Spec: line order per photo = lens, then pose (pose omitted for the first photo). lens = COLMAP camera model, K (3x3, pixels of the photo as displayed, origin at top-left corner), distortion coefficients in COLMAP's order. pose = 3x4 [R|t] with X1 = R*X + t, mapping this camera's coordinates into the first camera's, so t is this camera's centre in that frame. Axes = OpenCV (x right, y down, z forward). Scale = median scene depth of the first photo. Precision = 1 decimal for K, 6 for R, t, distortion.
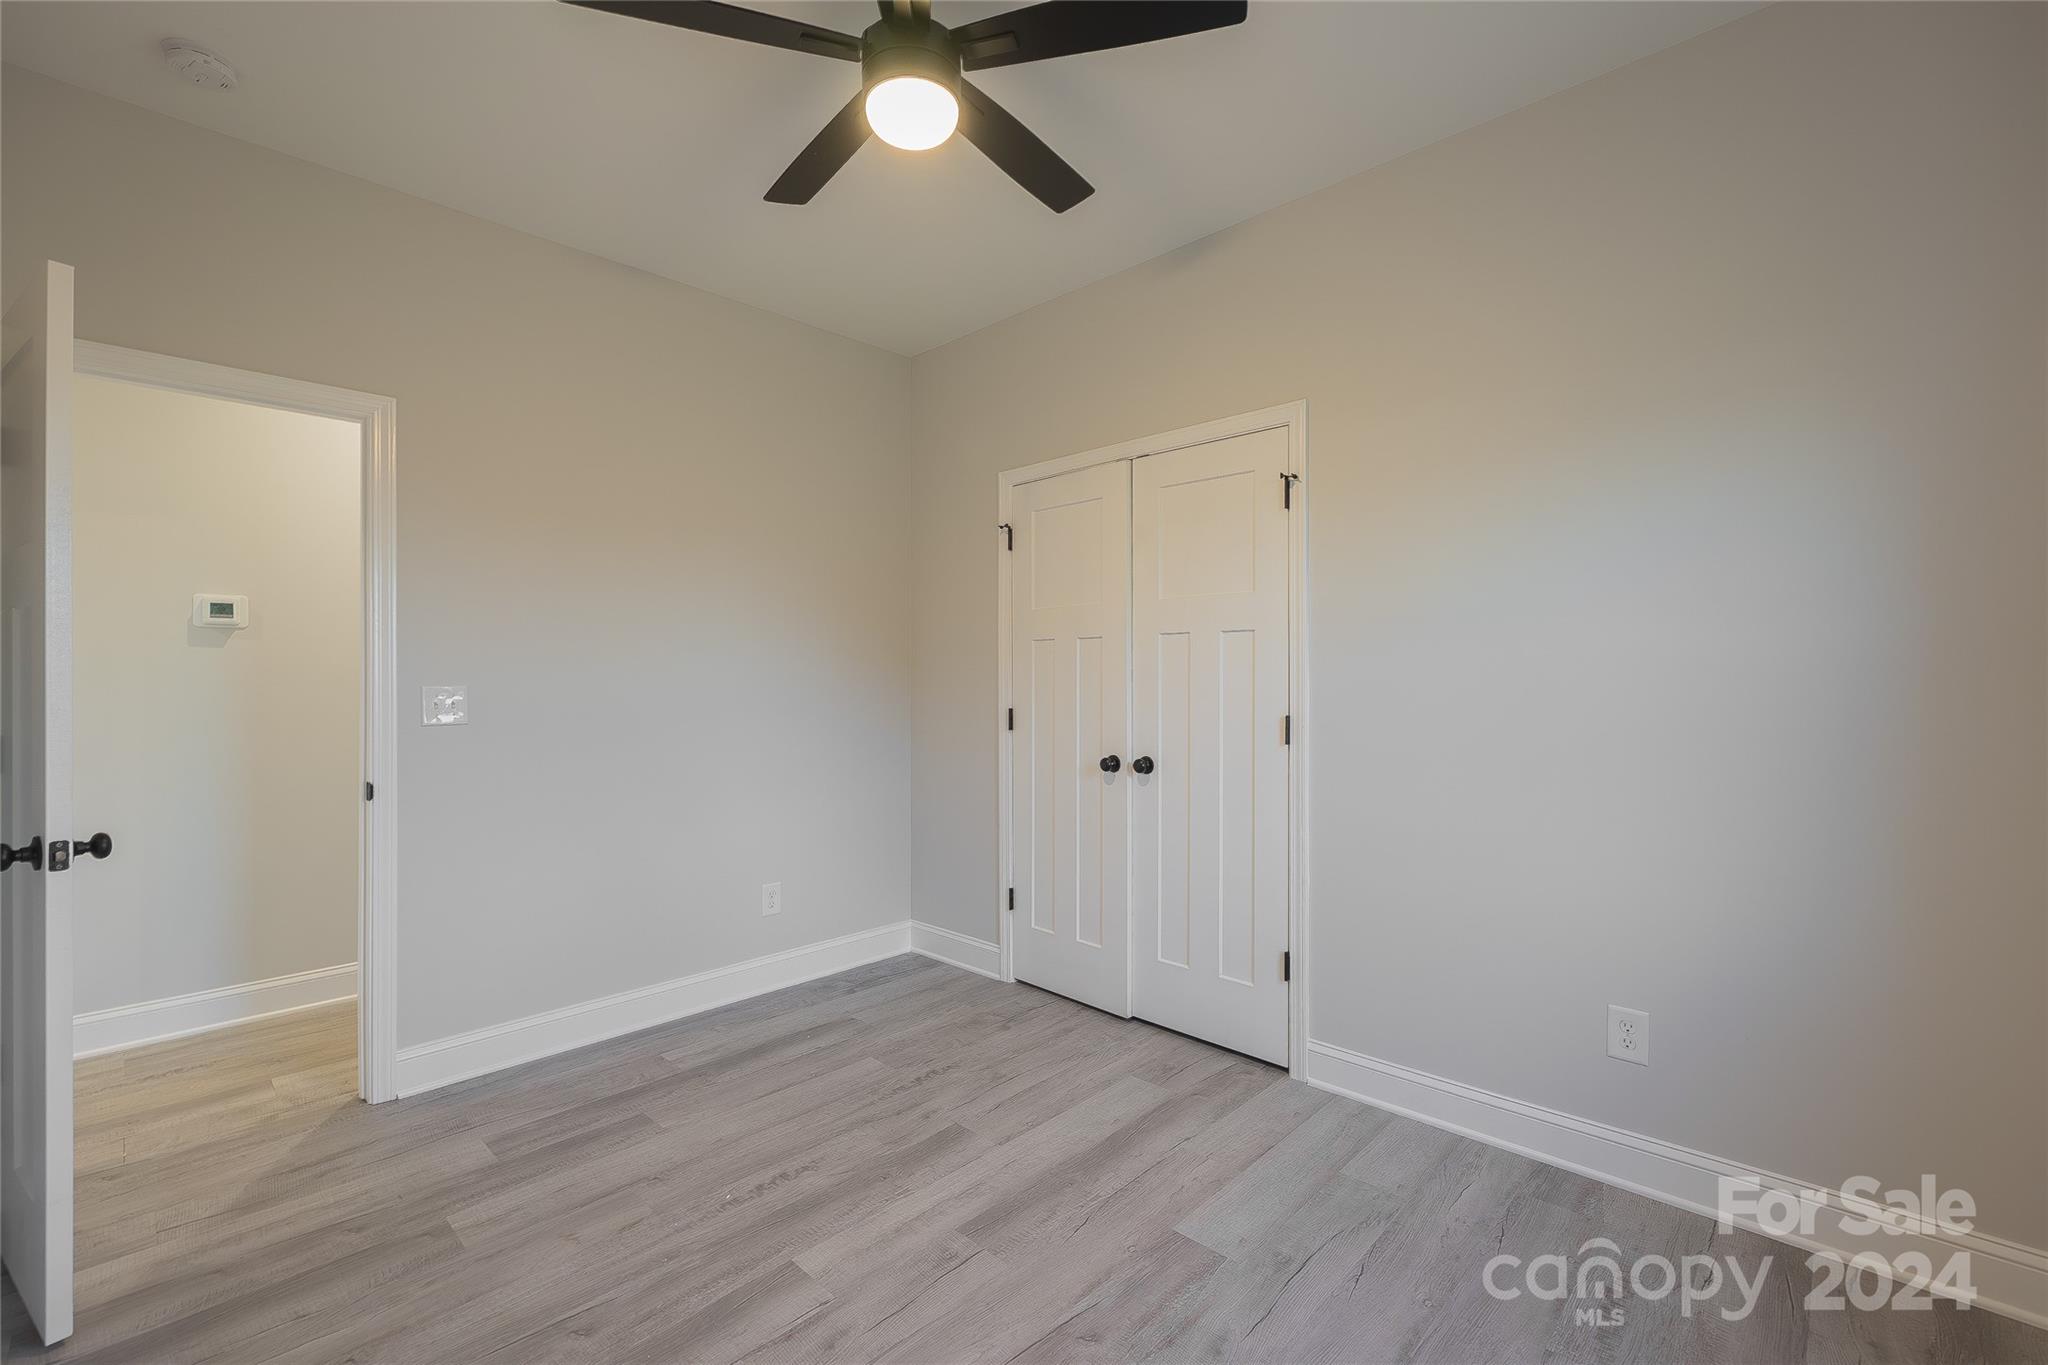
lens RADIAL K [[893.4, 0, 1025.5], [0, 893.4, 674.7], [0, 0, 1]] dist [-0.001634, -0.000185]
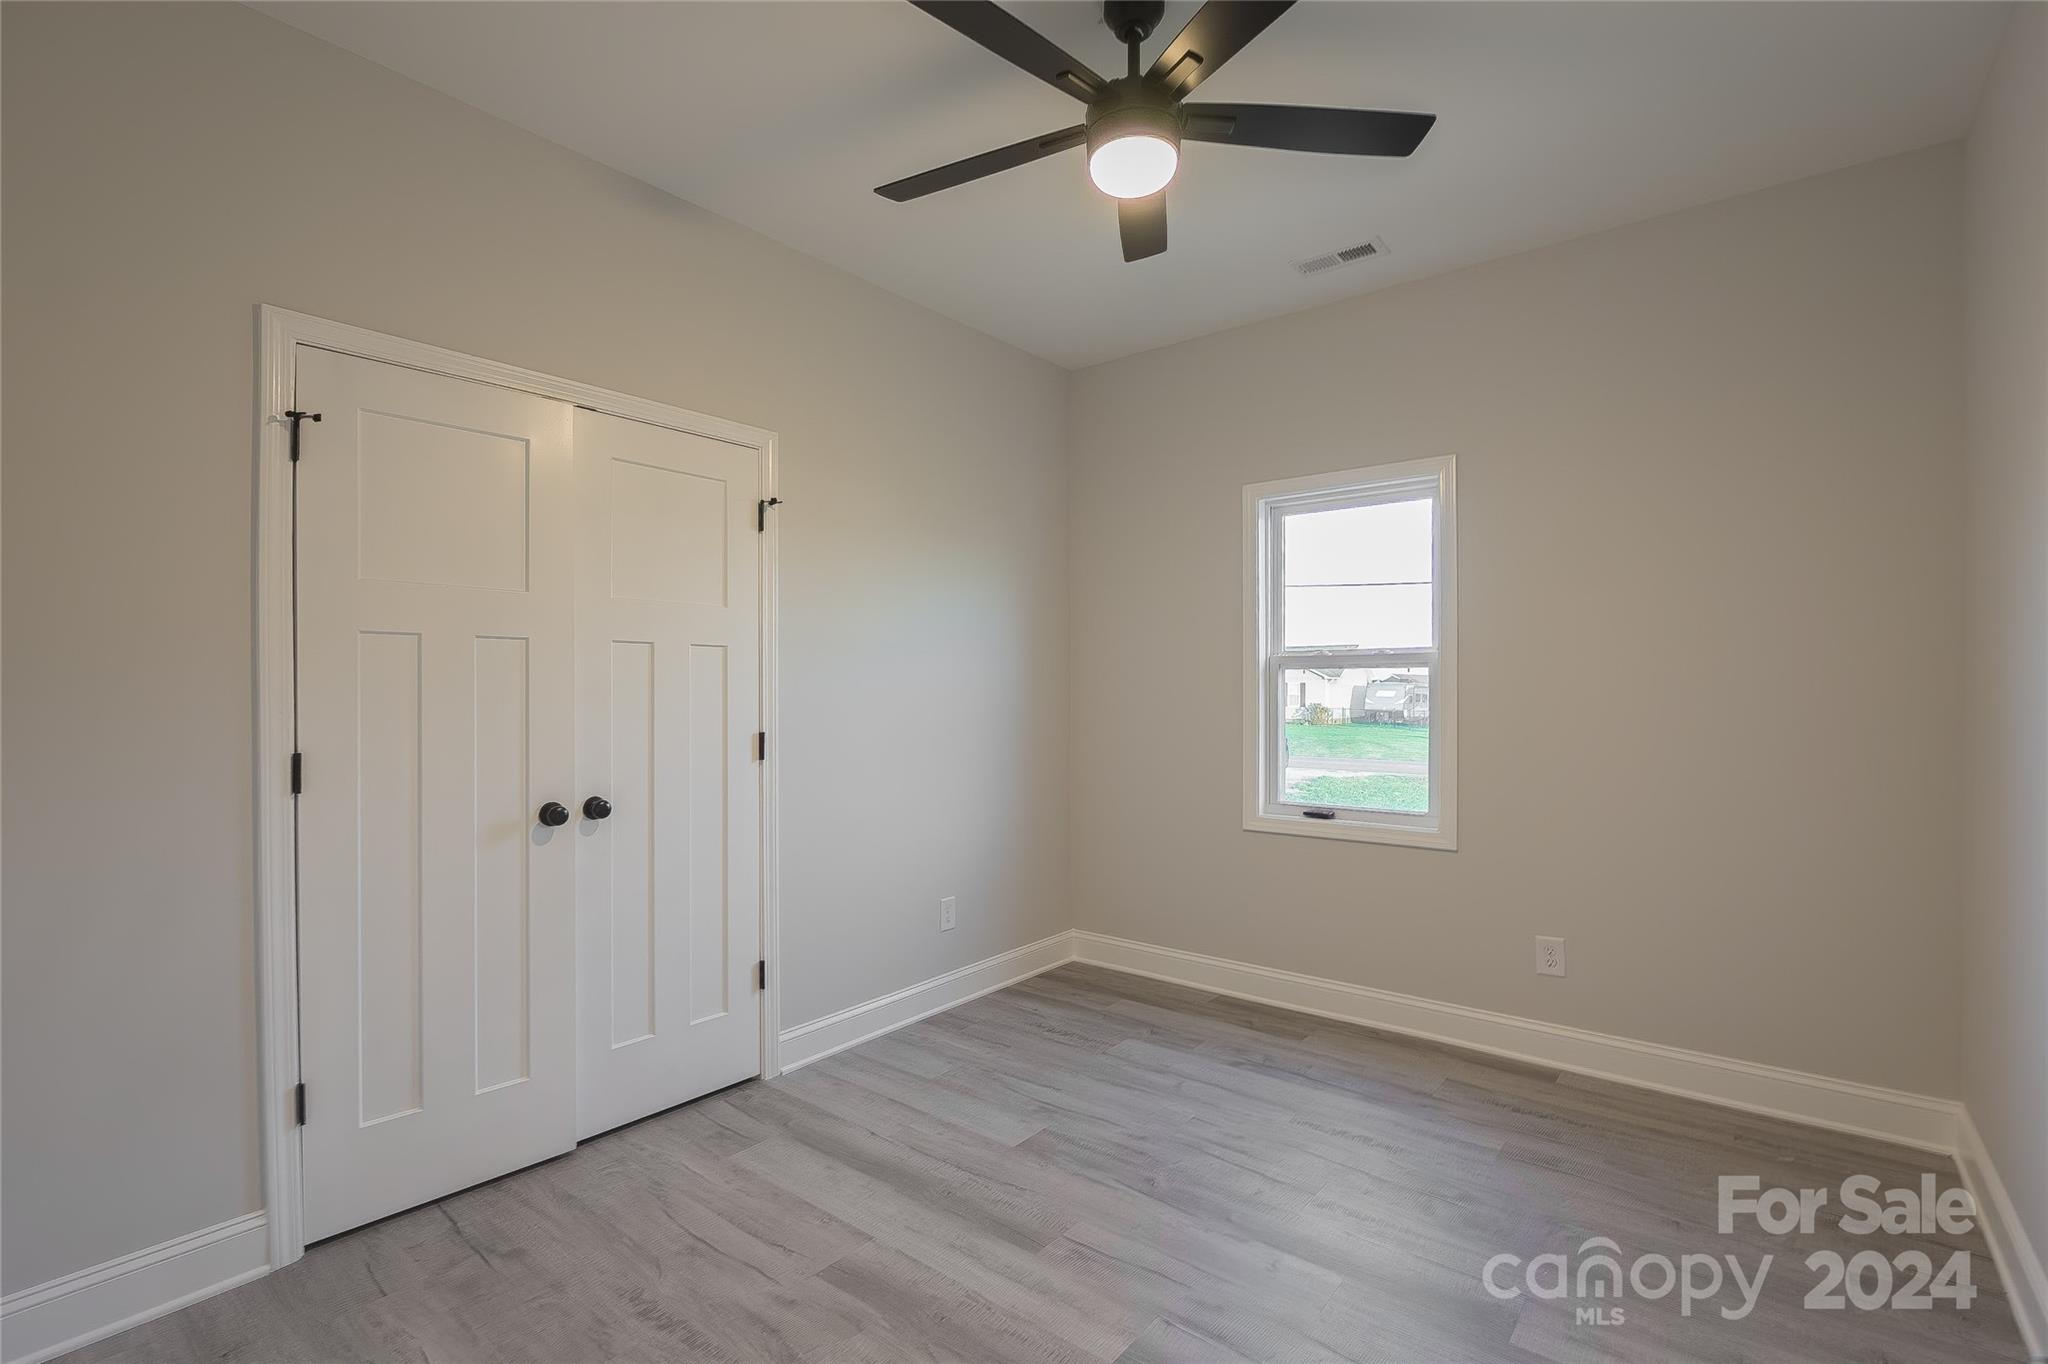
lens RADIAL K [[895.5, 0, 1020.0], [0, 895.5, 695.9], [0, 0, 1]] dist [-0.004522, -0.000457]
pose [[-0.074368, -0.002623, 0.997227, -0.774058], [0.000337, 0.999996, 0.002656, 0.001952], [-0.997231, 0.000534, -0.074366, 0.796458]]
